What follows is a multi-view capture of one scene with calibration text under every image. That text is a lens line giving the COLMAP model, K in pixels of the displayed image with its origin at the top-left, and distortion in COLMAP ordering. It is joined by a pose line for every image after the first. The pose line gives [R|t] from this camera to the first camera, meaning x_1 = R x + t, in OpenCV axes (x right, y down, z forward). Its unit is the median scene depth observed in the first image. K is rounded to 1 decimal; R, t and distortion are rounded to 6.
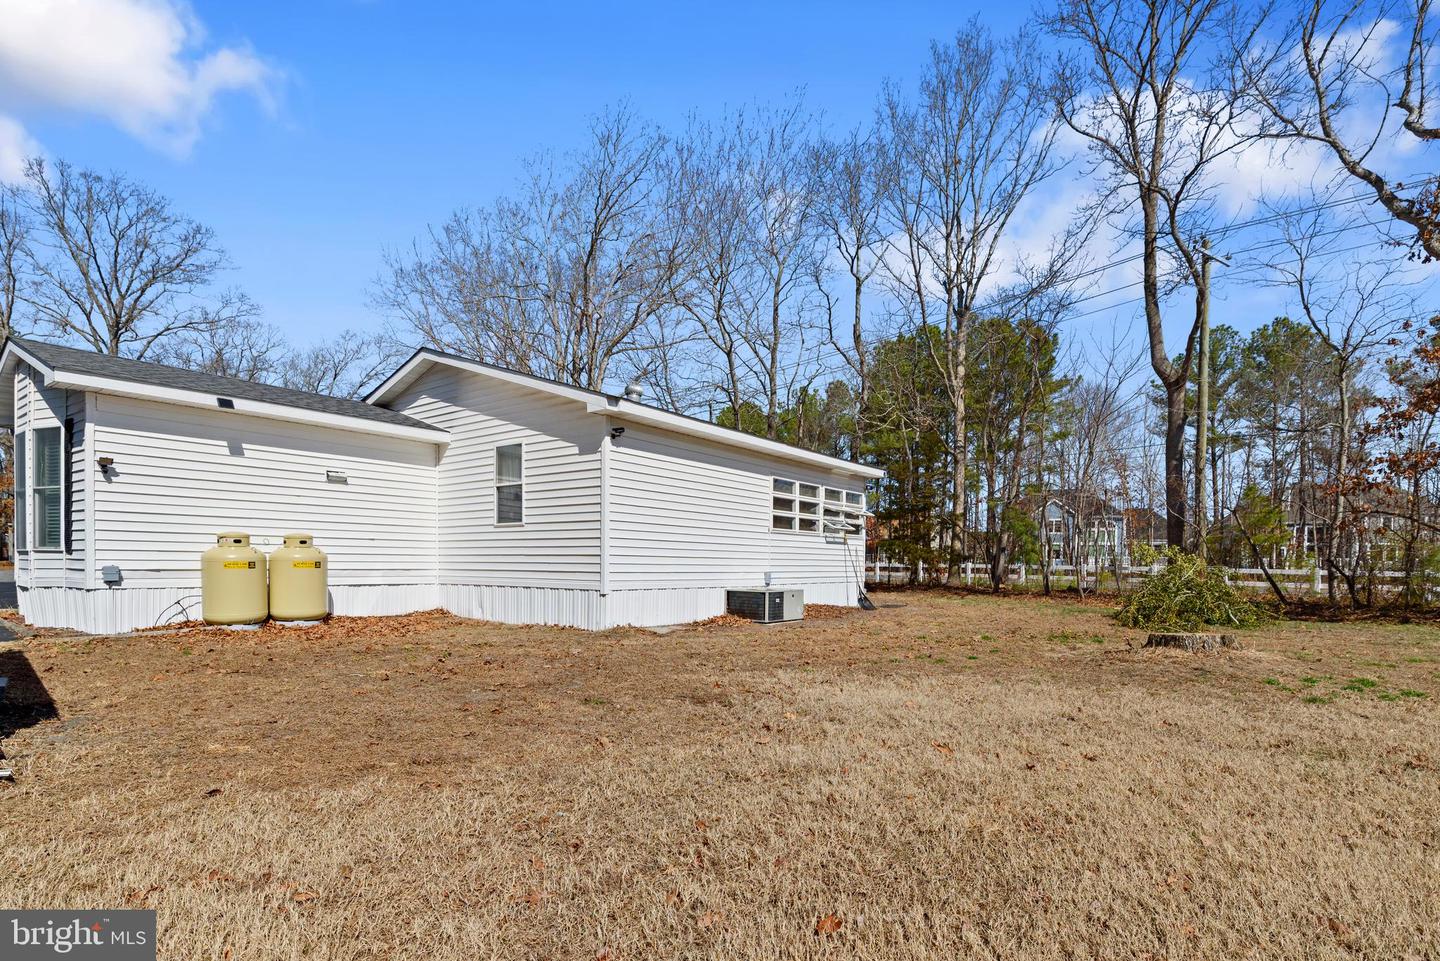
lens RADIAL K [[687.6, 0, 716.0], [0, 687.6, 587.2], [0, 0, 1]] dist [-0.054935, 0.012660]
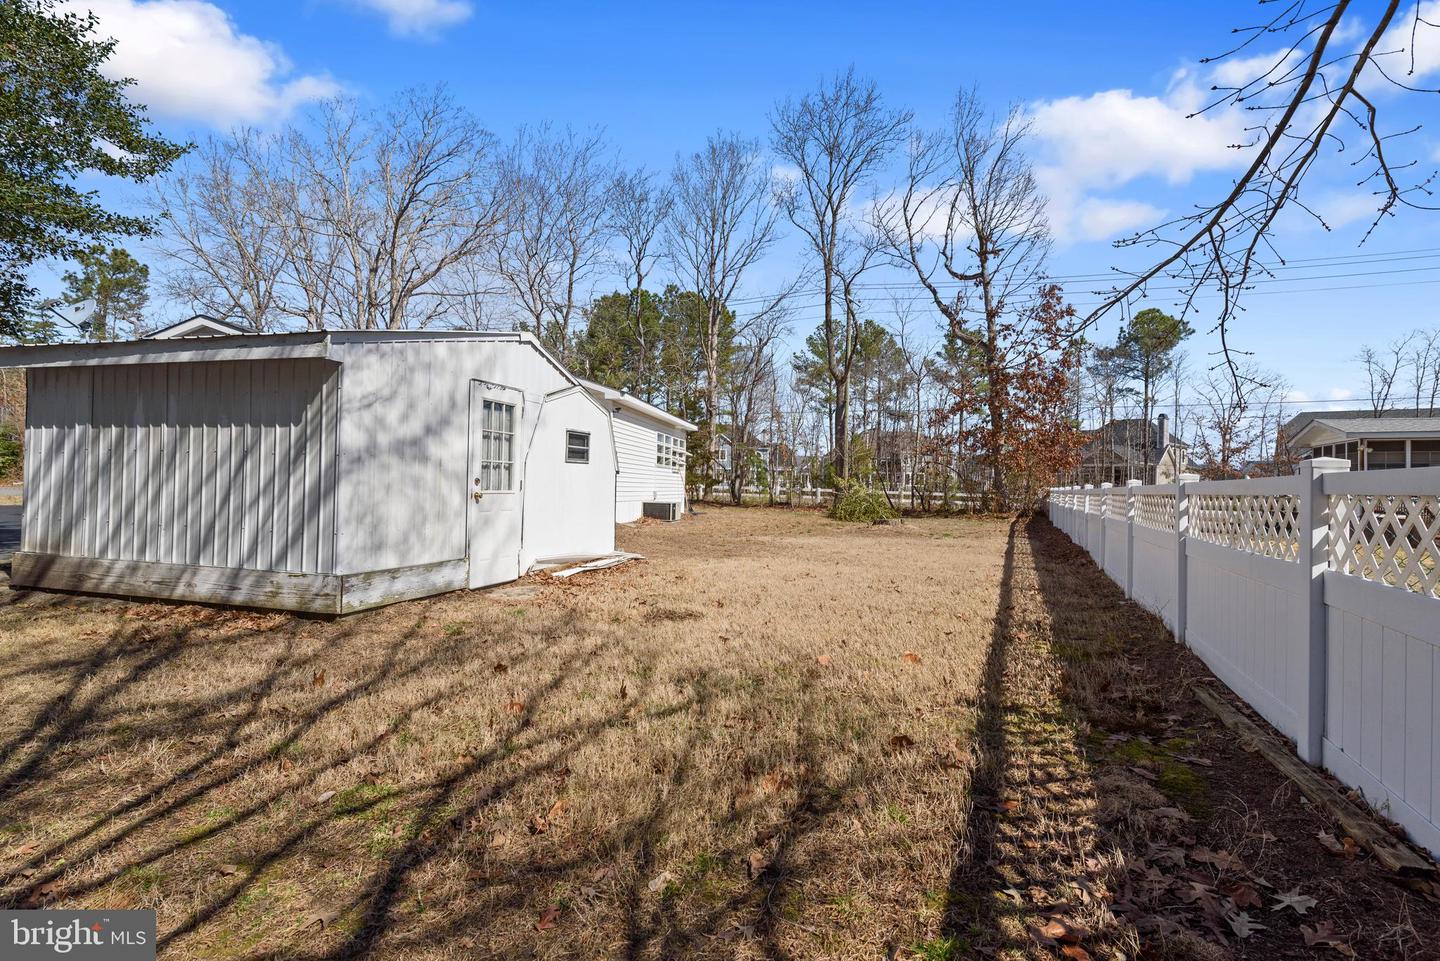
lens RADIAL K [[684.6, 0, 720.0], [0, 684.6, 480.5], [0, 0, 1]] dist [-0.000026, 0.000219]
pose [[0.868116, 0.014393, 0.496153, -0.529036], [0.003523, 0.999376, -0.035156, 0.009137], [-0.496349, 0.032268, 0.867523, -0.423329]]
